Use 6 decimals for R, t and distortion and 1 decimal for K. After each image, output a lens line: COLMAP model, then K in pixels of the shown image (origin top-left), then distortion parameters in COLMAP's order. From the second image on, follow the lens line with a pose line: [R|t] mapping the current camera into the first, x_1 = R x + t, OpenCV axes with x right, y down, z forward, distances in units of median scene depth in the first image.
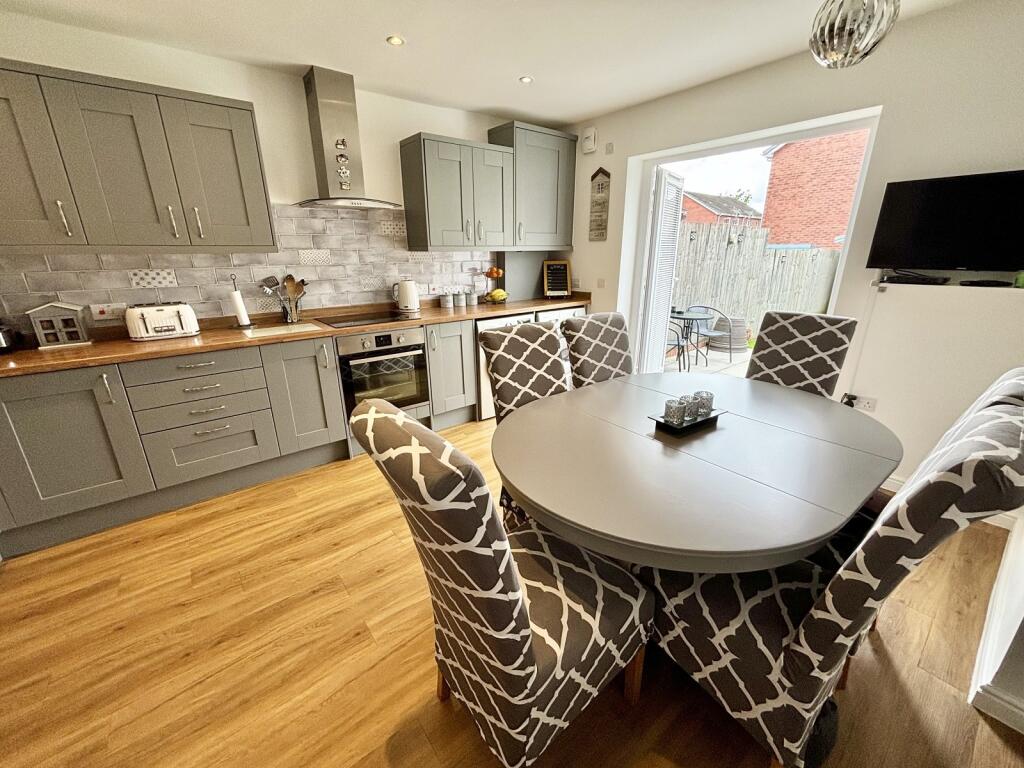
lens RADIAL K [[414.6, 0, 512.0], [0, 414.6, 384.0], [0, 0, 1]] dist [-0.000657, 0.000243]
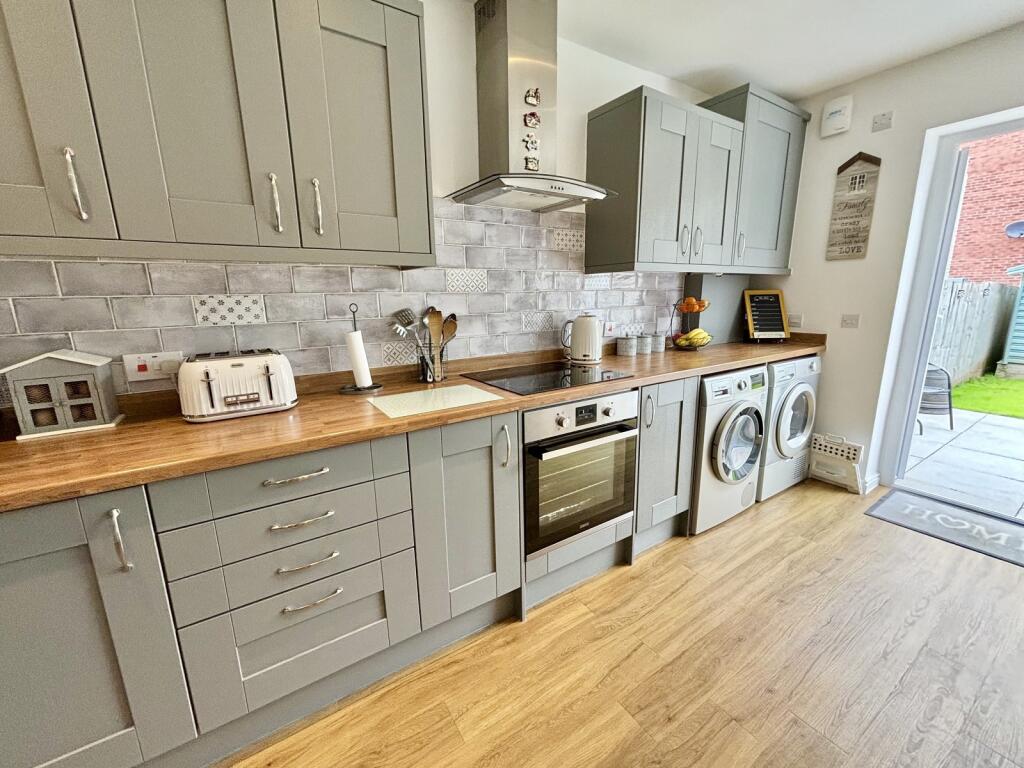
lens RADIAL K [[411.3, 0, 512.0], [0, 411.3, 384.0], [0, 0, 1]] dist [-0.003005, -0.000118]
pose [[0.995497, 0.012234, -0.094003, -0.380551], [-0.021310, 0.995138, -0.096155, -0.094898], [0.092369, 0.097725, 0.990918, 0.434199]]
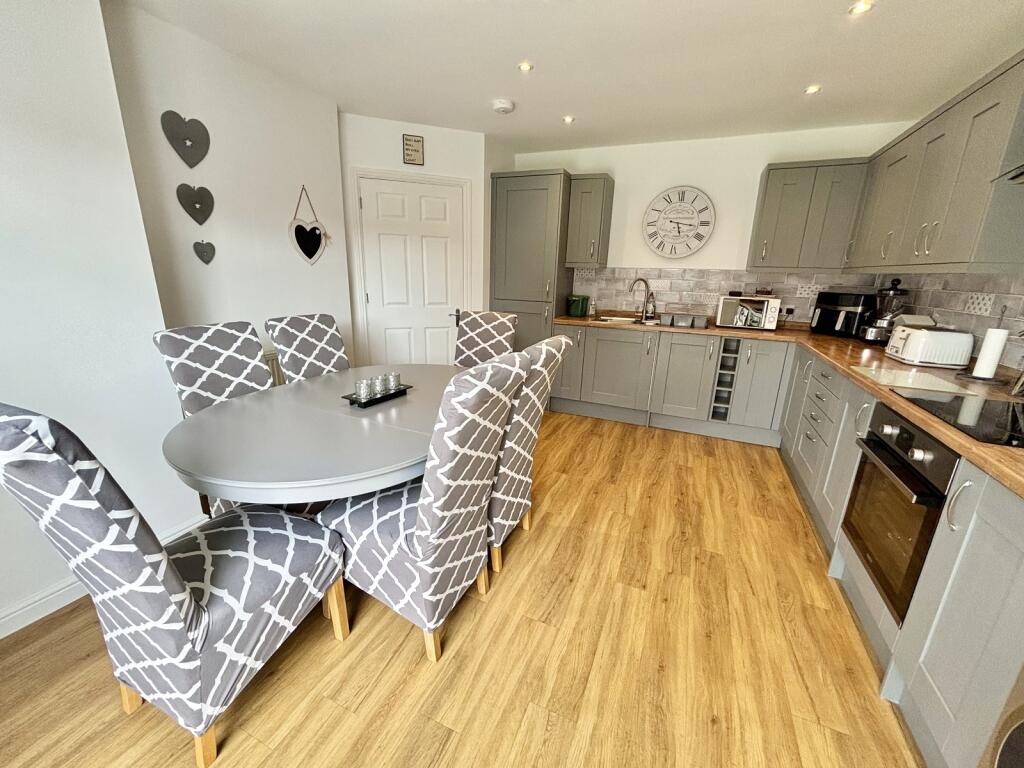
lens RADIAL K [[411.3, 0, 512.0], [0, 411.3, 384.0], [0, 0, 1]] dist [-0.003005, -0.000118]
pose [[-0.881553, 0.108630, -0.459417, 0.364955], [-0.166000, 0.839688, 0.517076, -0.363017], [0.441937, 0.532093, -0.722197, 1.172470]]
